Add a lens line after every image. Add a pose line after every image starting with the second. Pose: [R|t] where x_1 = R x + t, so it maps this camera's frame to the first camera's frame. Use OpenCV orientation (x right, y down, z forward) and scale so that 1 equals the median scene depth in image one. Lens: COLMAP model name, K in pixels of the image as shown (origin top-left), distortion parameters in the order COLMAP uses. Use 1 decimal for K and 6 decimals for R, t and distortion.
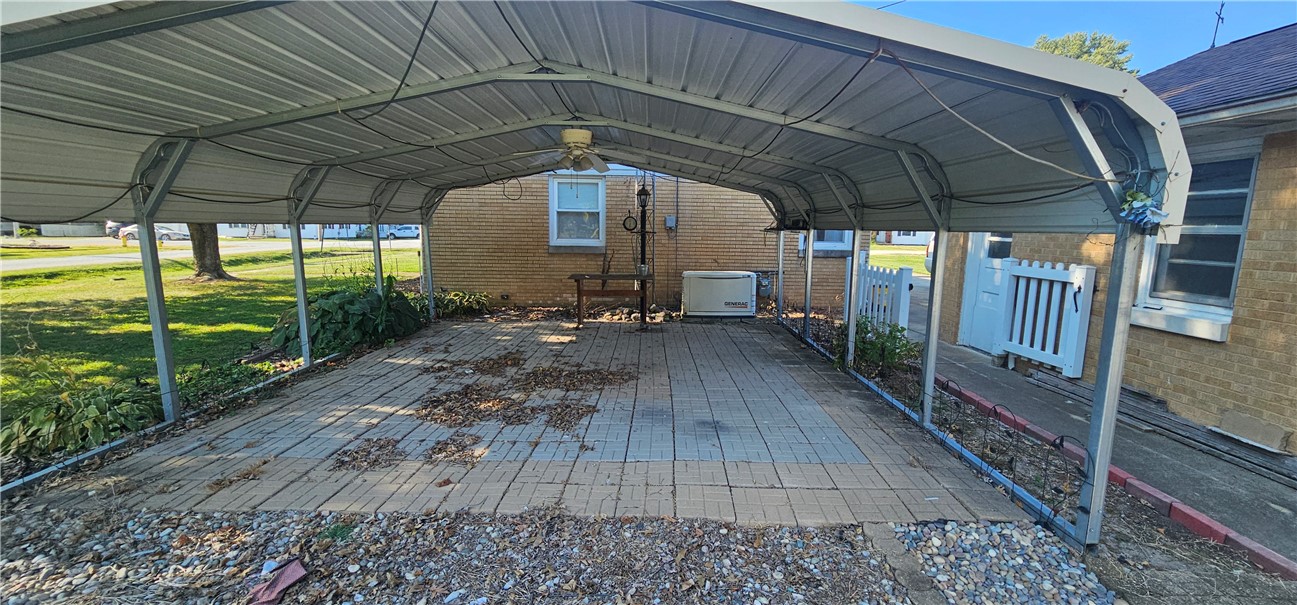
lens RADIAL K [[519.9, 0, 645.9], [0, 519.9, 305.4], [0, 0, 1]] dist [0.000978, 0.000073]
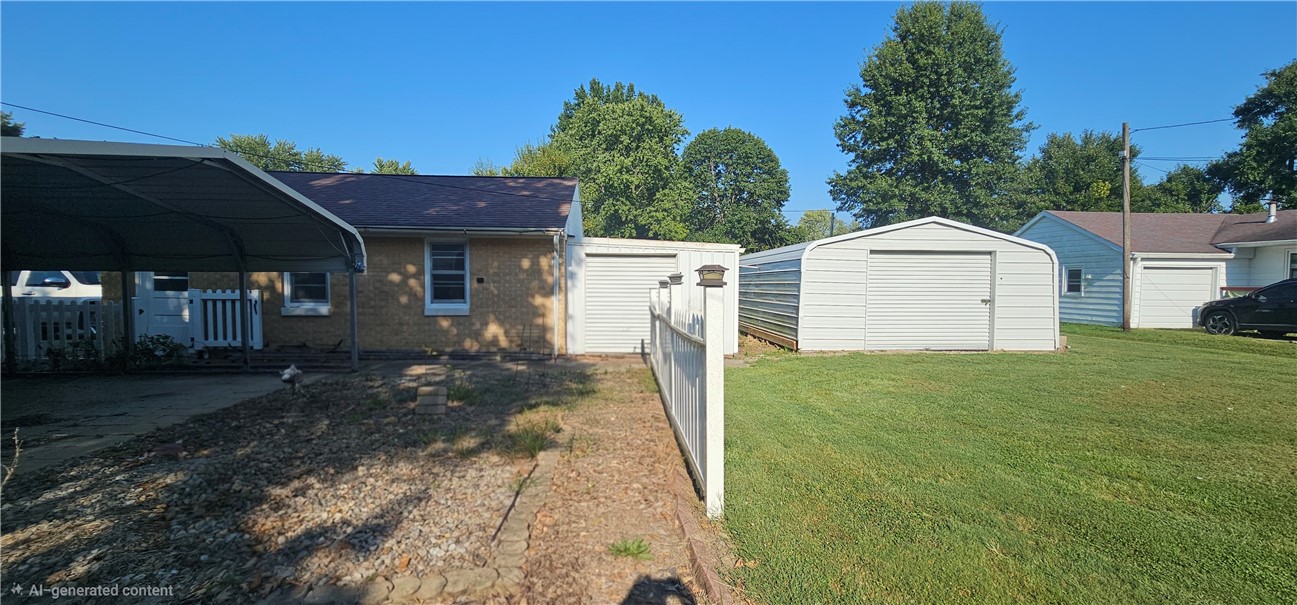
lens RADIAL K [[519.9, 0, 649.7], [0, 519.9, 301.0], [0, 0, 1]] dist [0.000978, 0.000073]
pose [[-0.074318, -0.042014, 0.996349, -1.038803], [0.135496, 0.989421, 0.051829, 0.053370], [-0.987987, 0.138853, -0.067839, -0.263397]]
